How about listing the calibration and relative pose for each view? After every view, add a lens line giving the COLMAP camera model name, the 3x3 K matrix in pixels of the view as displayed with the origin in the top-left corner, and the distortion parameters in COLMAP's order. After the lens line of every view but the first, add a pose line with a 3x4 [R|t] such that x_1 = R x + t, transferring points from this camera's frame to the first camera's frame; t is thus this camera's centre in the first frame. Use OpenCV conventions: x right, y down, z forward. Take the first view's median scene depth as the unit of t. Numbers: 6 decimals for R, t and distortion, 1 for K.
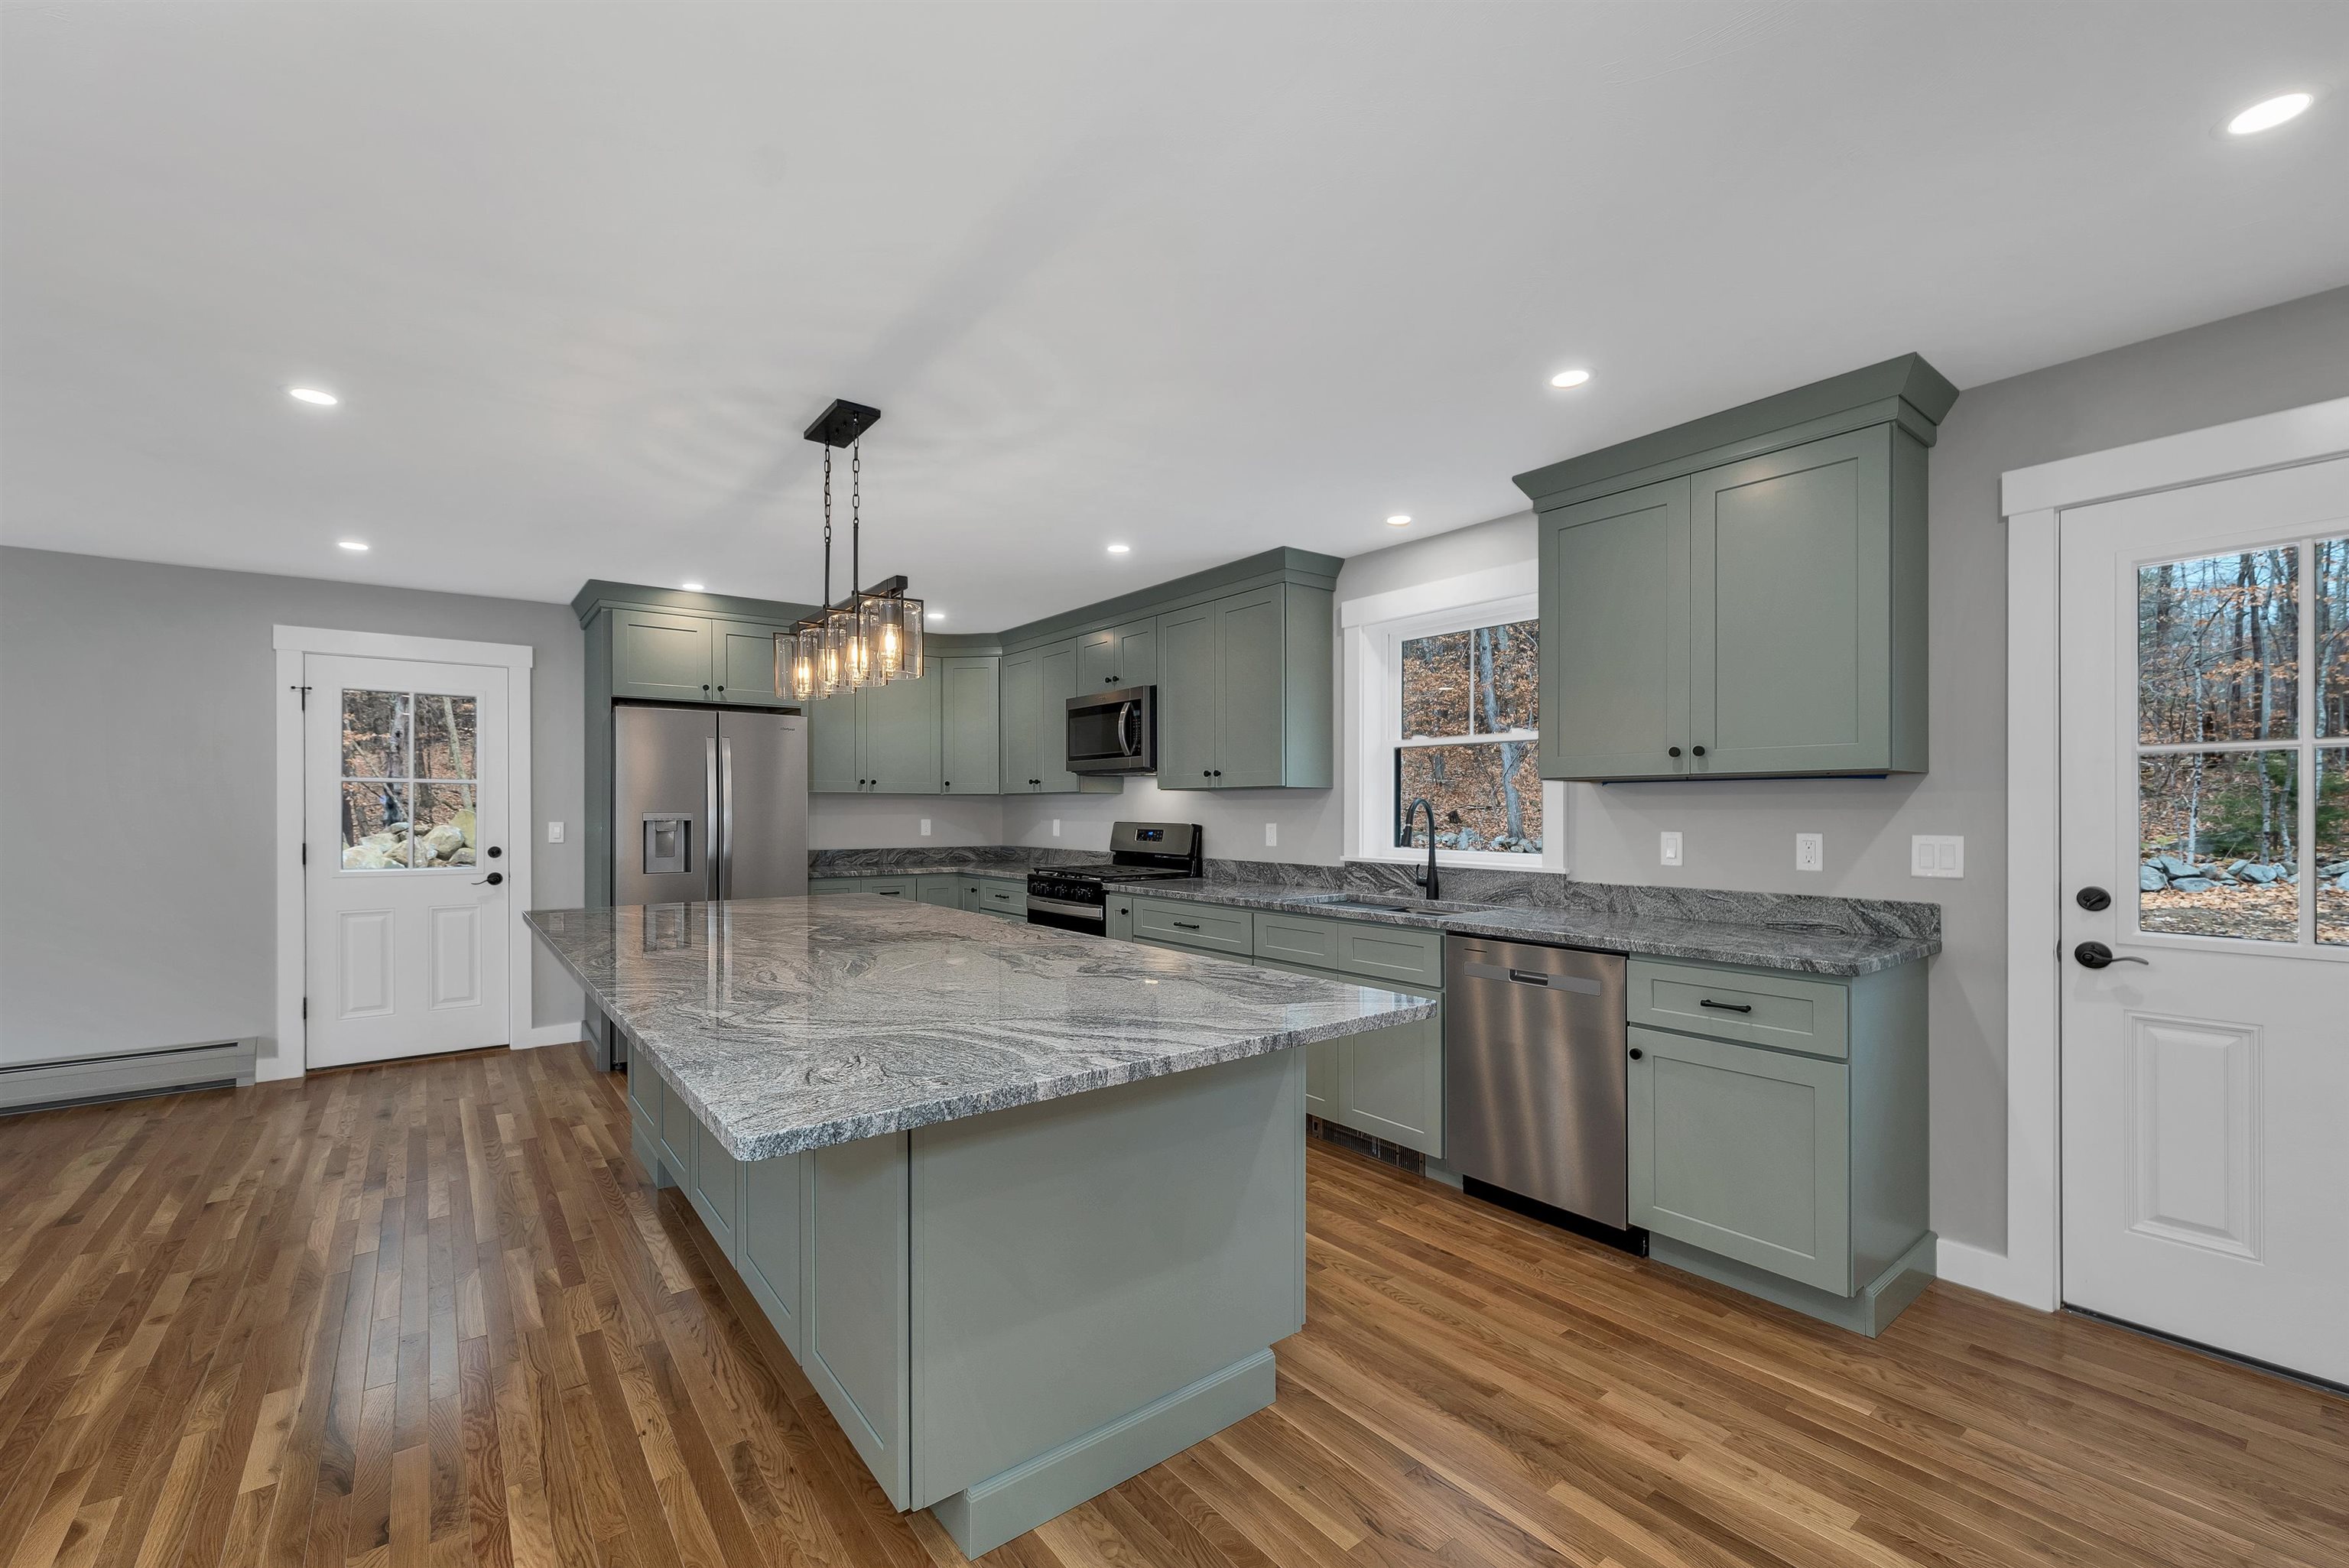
lens RADIAL K [[974.2, 0, 1176.7], [0, 974.2, 795.9], [0, 0, 1]] dist [-0.000741, 0.000055]
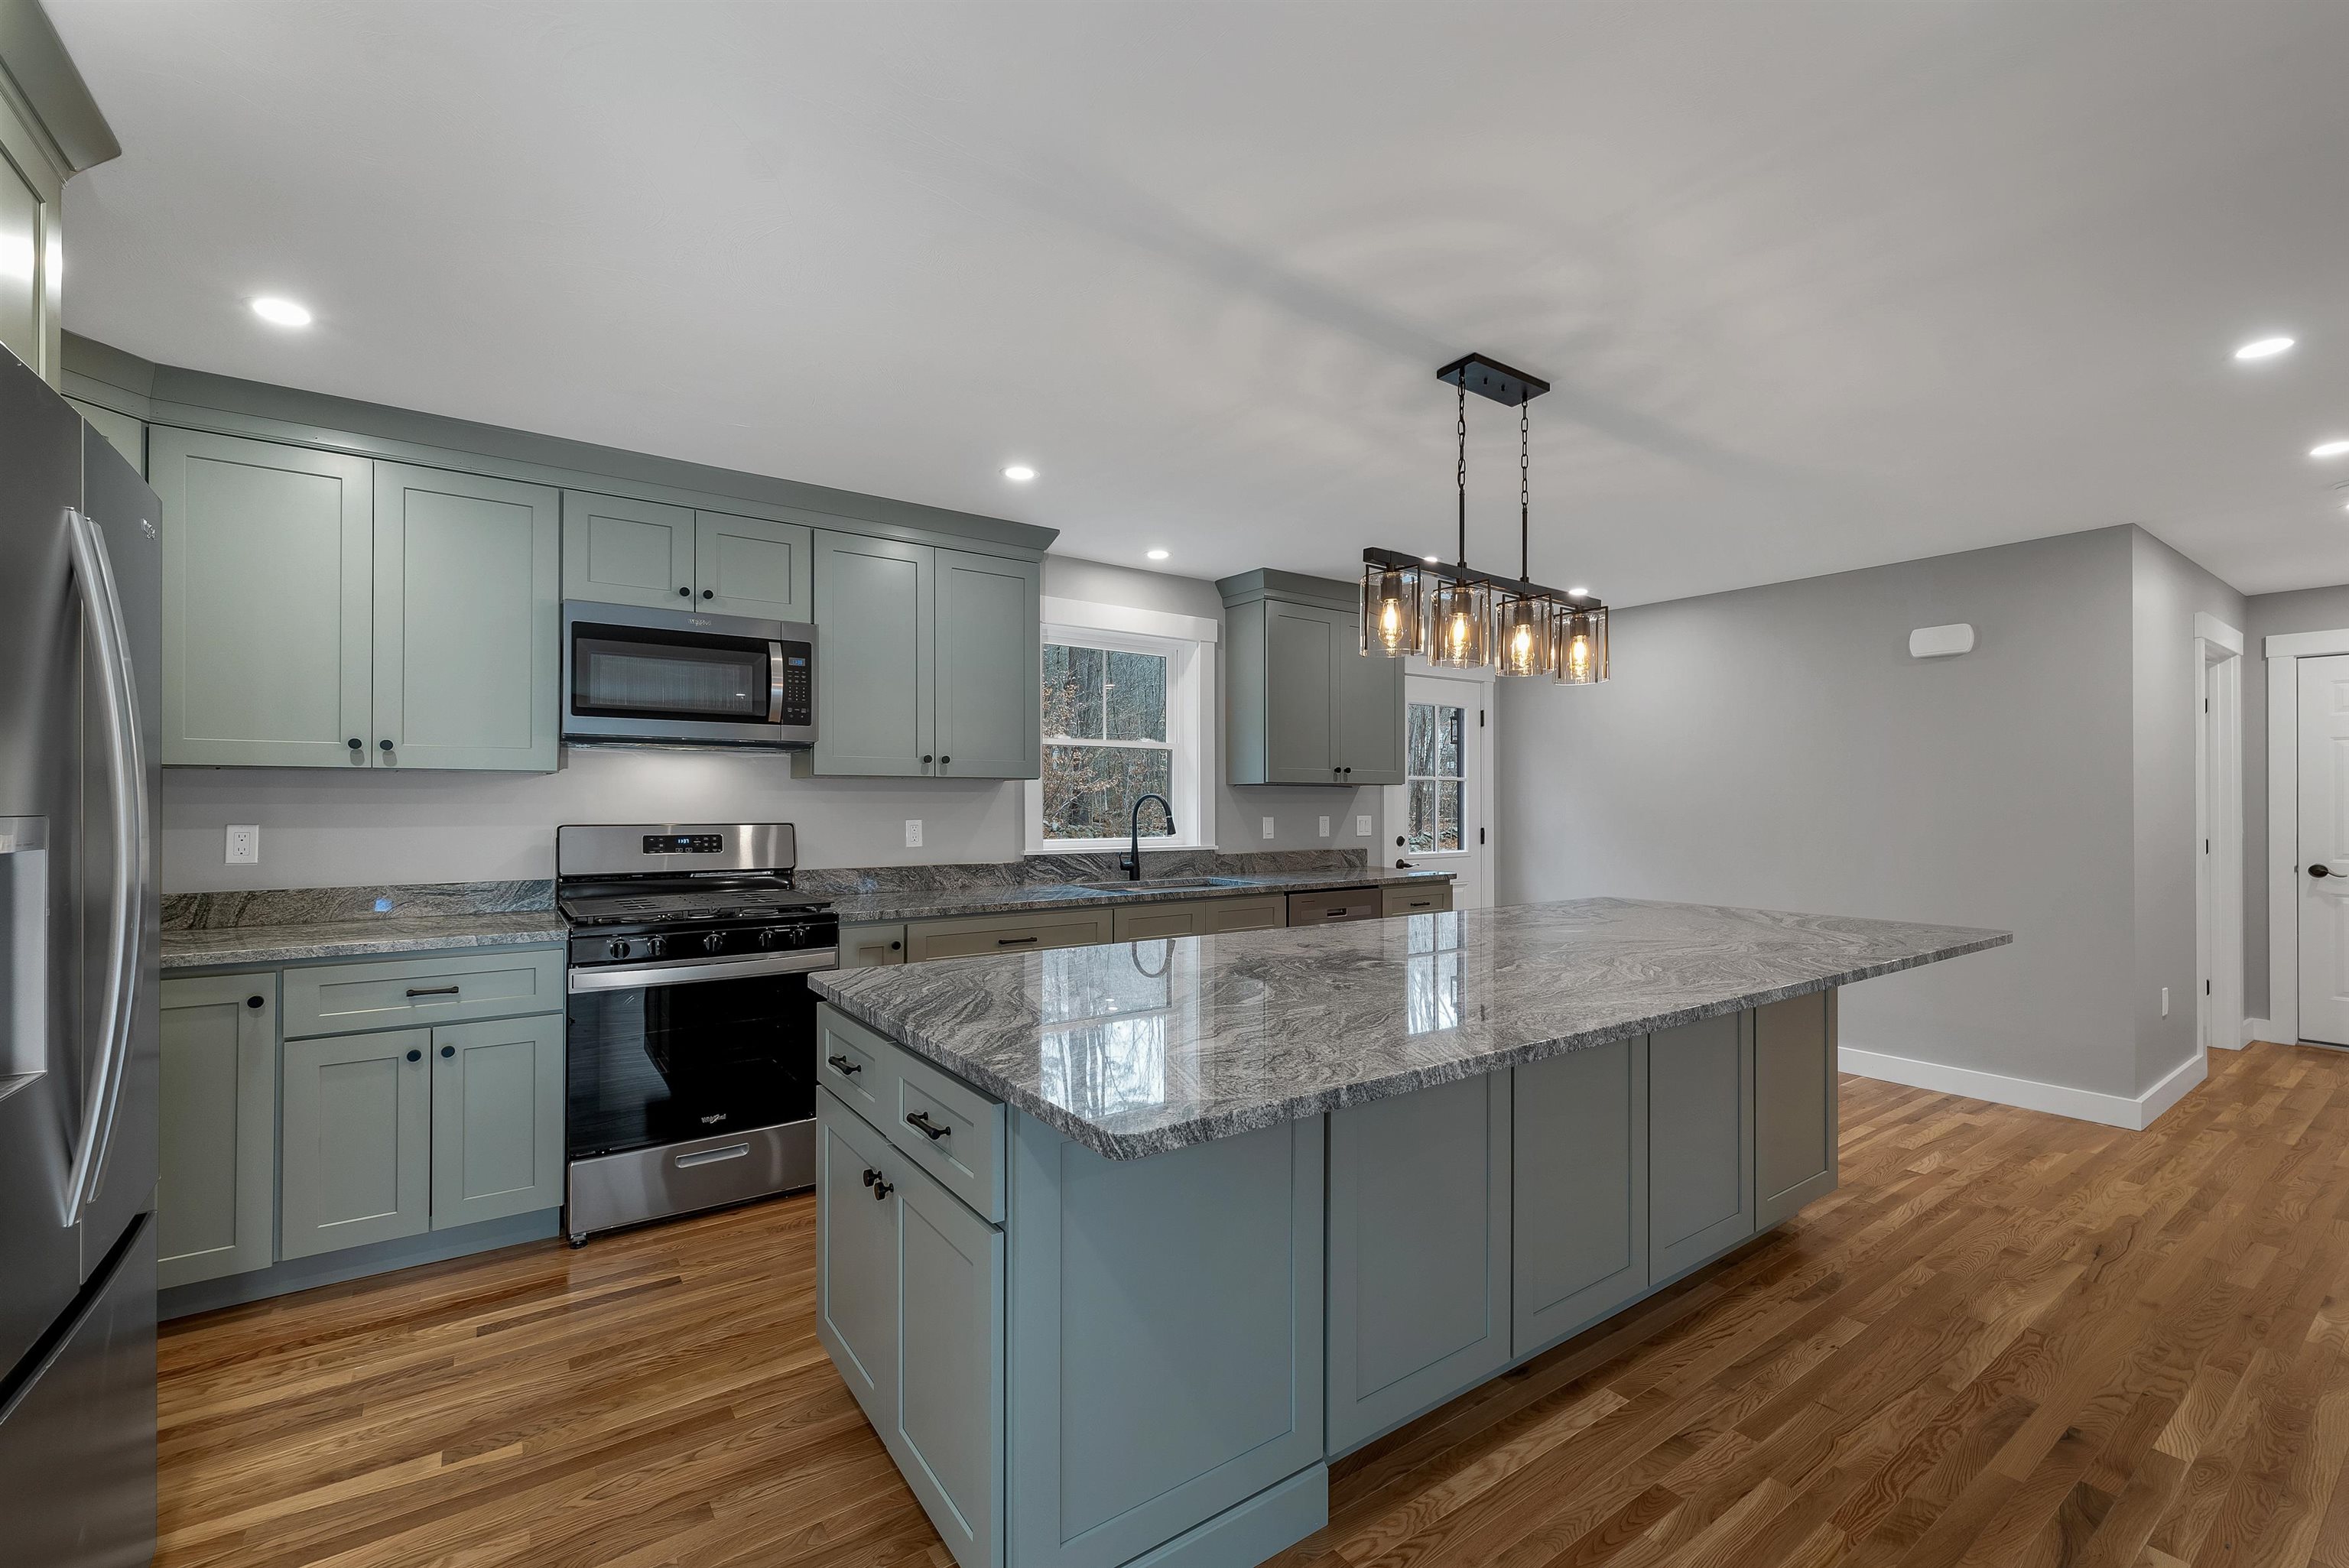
lens RADIAL K [[969.4, 0, 1182.2], [0, 969.4, 794.0], [0, 0, 1]] dist [0.013121, 0.000060]
pose [[0.042804, 0.003179, 0.999078, -1.192079], [-0.017341, 0.999847, -0.002438, 0.005662], [-0.998933, -0.017220, 0.042853, 1.181975]]
